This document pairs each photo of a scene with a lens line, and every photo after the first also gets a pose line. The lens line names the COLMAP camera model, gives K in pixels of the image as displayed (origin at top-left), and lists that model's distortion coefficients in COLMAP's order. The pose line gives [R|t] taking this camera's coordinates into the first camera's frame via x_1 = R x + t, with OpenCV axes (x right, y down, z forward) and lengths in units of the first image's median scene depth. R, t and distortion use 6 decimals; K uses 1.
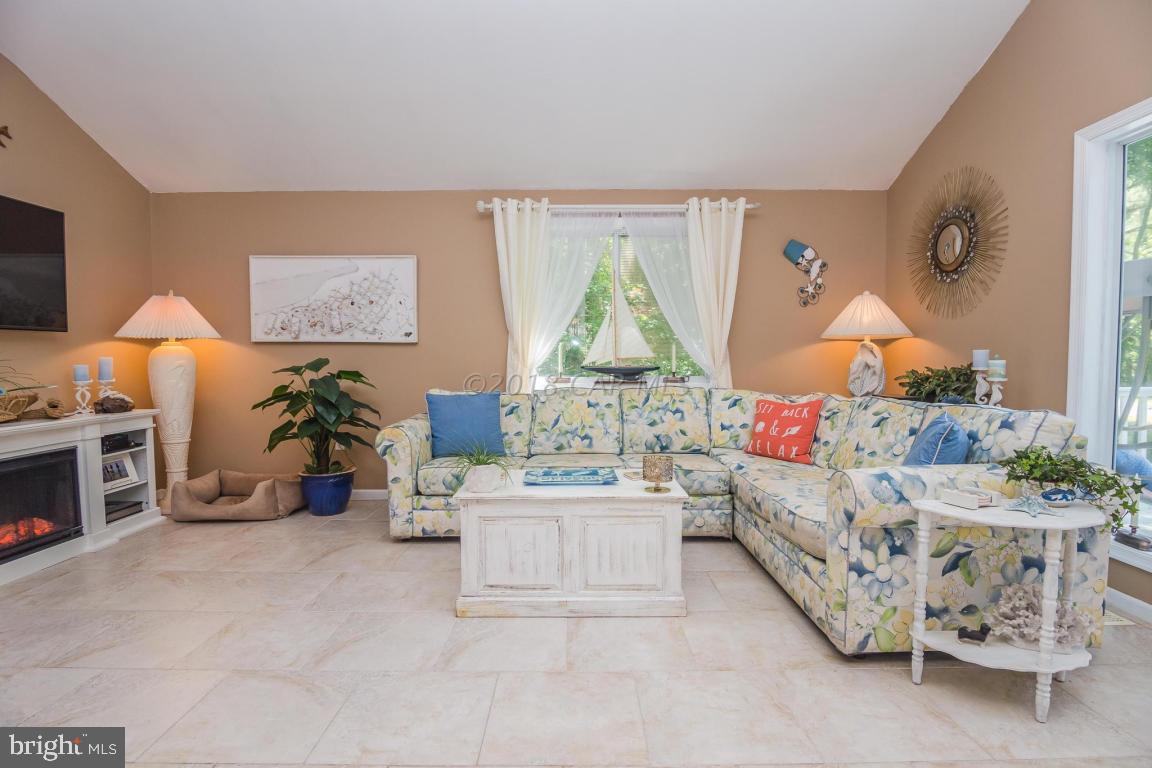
lens RADIAL K [[568.0, 0, 576.0], [0, 568.0, 384.0], [0, 0, 1]] dist [-0.020124, -0.000277]
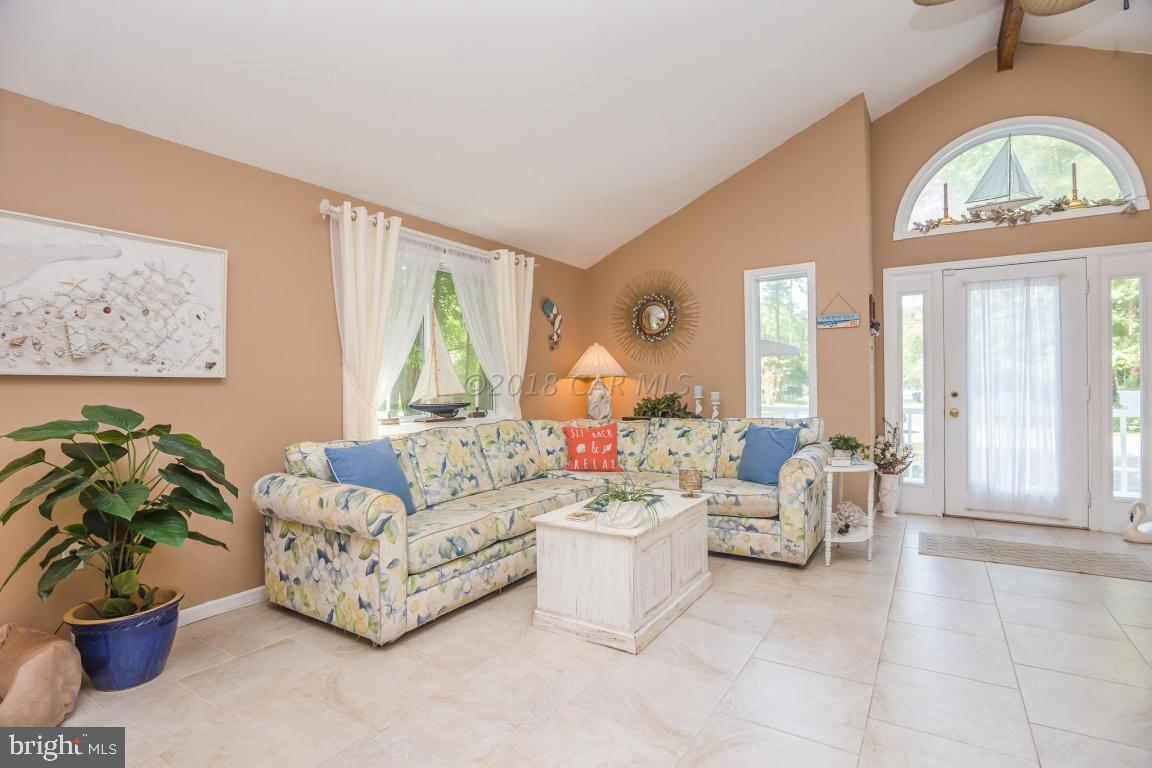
lens RADIAL K [[559.6, 0, 575.9], [0, 559.6, 386.2], [0, 0, 1]] dist [-0.019449, -0.000008]
pose [[0.541909, -0.006553, 0.840412, -0.677017], [0.048677, 0.998536, -0.023602, -0.030253], [-0.839026, 0.053699, 0.541434, 0.322328]]
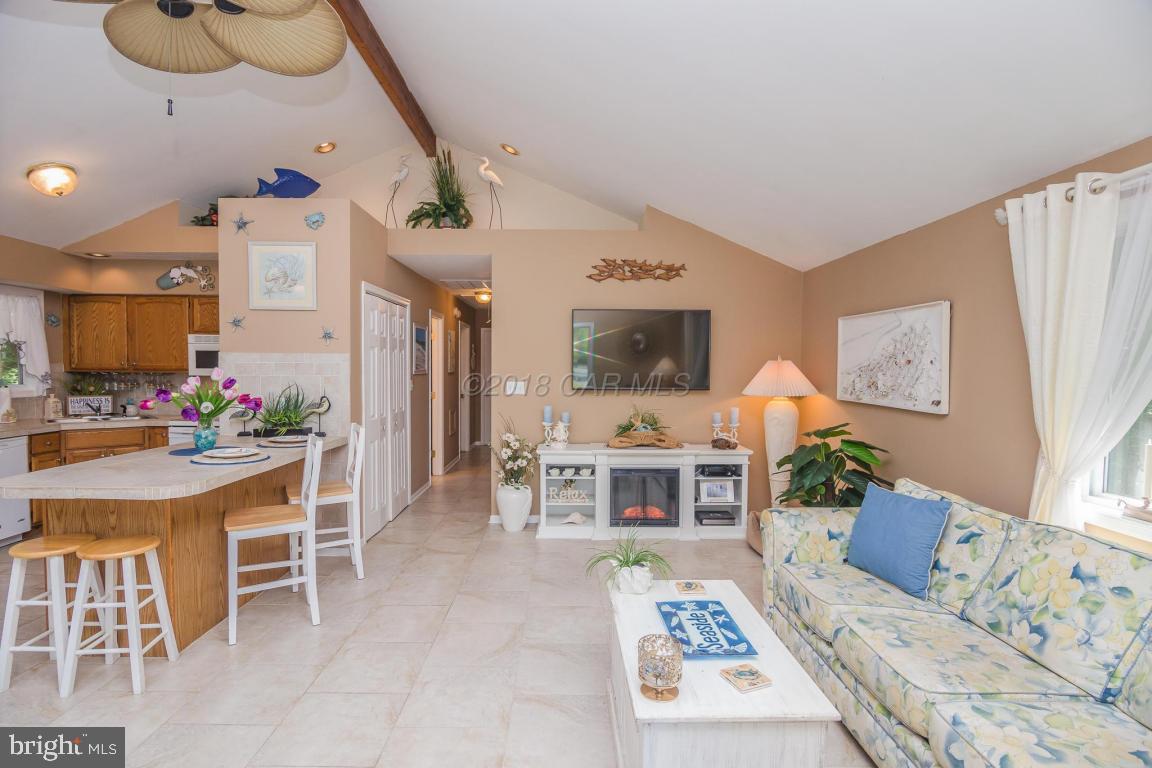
lens RADIAL K [[559.6, 0, 575.9], [0, 559.6, 386.2], [0, 0, 1]] dist [-0.019449, -0.000008]
pose [[0.020654, 0.038497, -0.999045, 0.498526], [-0.055236, 0.997776, 0.037306, -0.123859], [0.998260, 0.054413, 0.022734, 0.543632]]
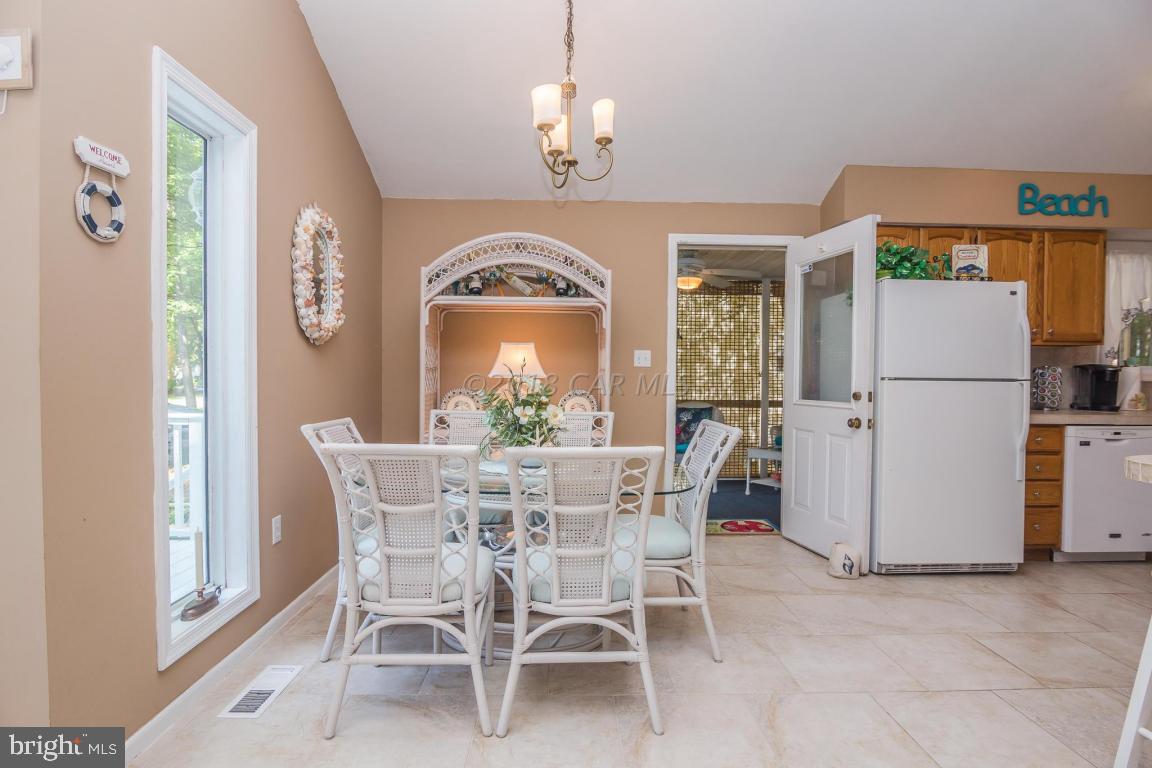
lens RADIAL K [[576.3, 0, 574.0], [0, 576.3, 386.5], [0, 0, 1]] dist [-0.019568, -0.000832]
pose [[-0.999771, -0.006925, -0.020237, 0.282407], [-0.008300, 0.997606, 0.068659, -0.029964], [0.019713, 0.068812, -0.997435, 0.297644]]
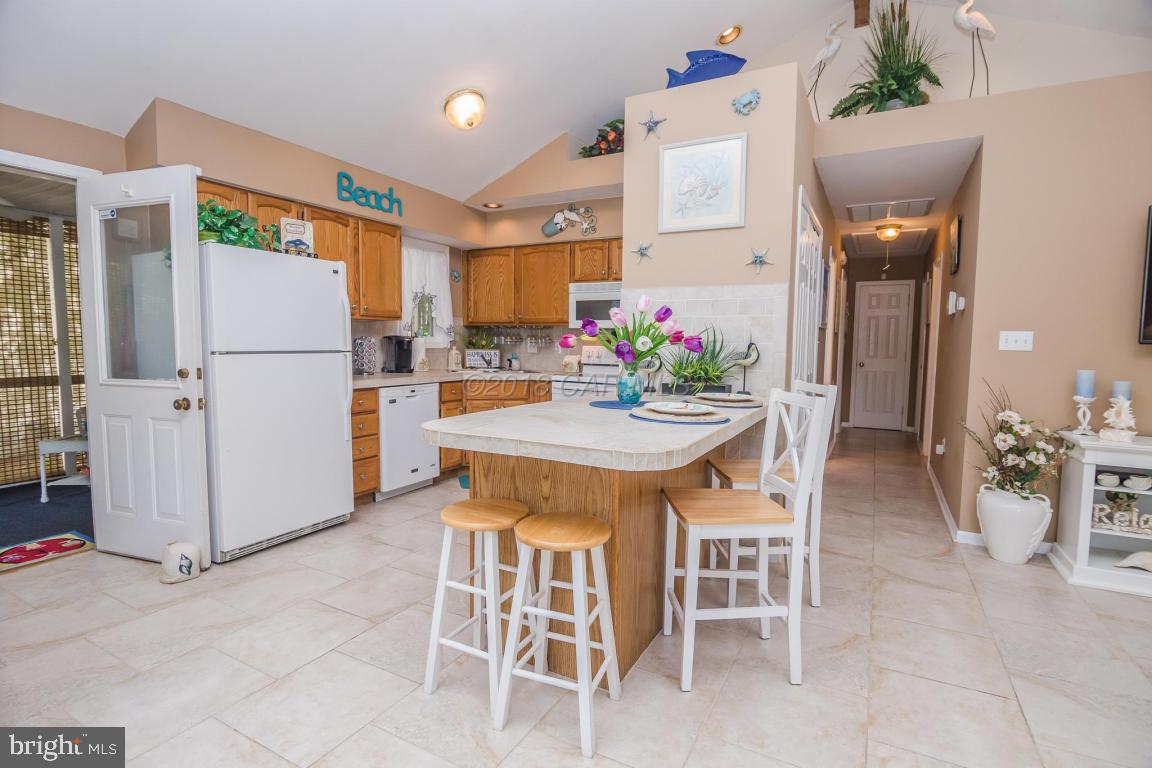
lens RADIAL K [[559.6, 0, 575.9], [0, 559.6, 386.2], [0, 0, 1]] dist [-0.019449, -0.000008]
pose [[-0.477699, 0.066001, -0.876041, 0.232277], [-0.052742, 0.993221, 0.103589, -0.045641], [0.876939, 0.095688, -0.470980, 0.244280]]
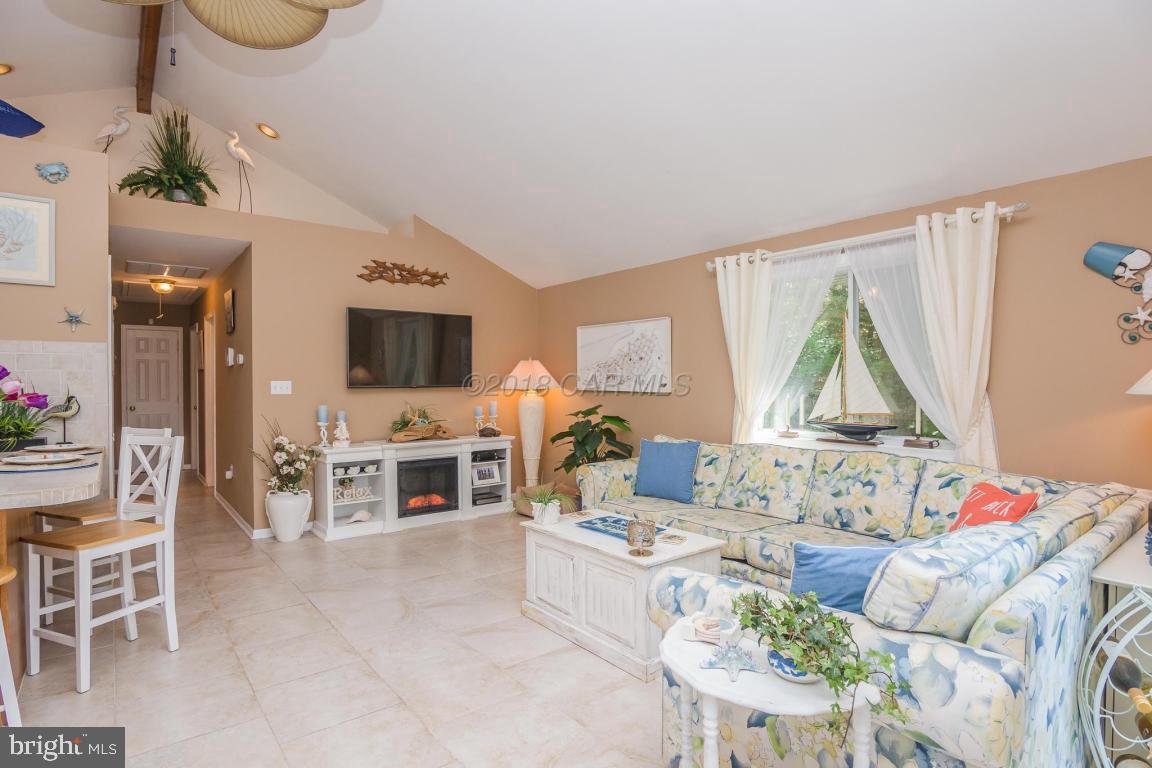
lens RADIAL K [[586.1, 0, 576.0], [0, 586.1, 384.0], [0, 0, 1]] dist [-0.016324, -0.000495]
pose [[0.623512, 0.002413, -0.781810, 0.577532], [-0.034720, 0.999094, -0.024606, -0.060877], [0.781042, 0.042487, 0.623031, 0.134928]]
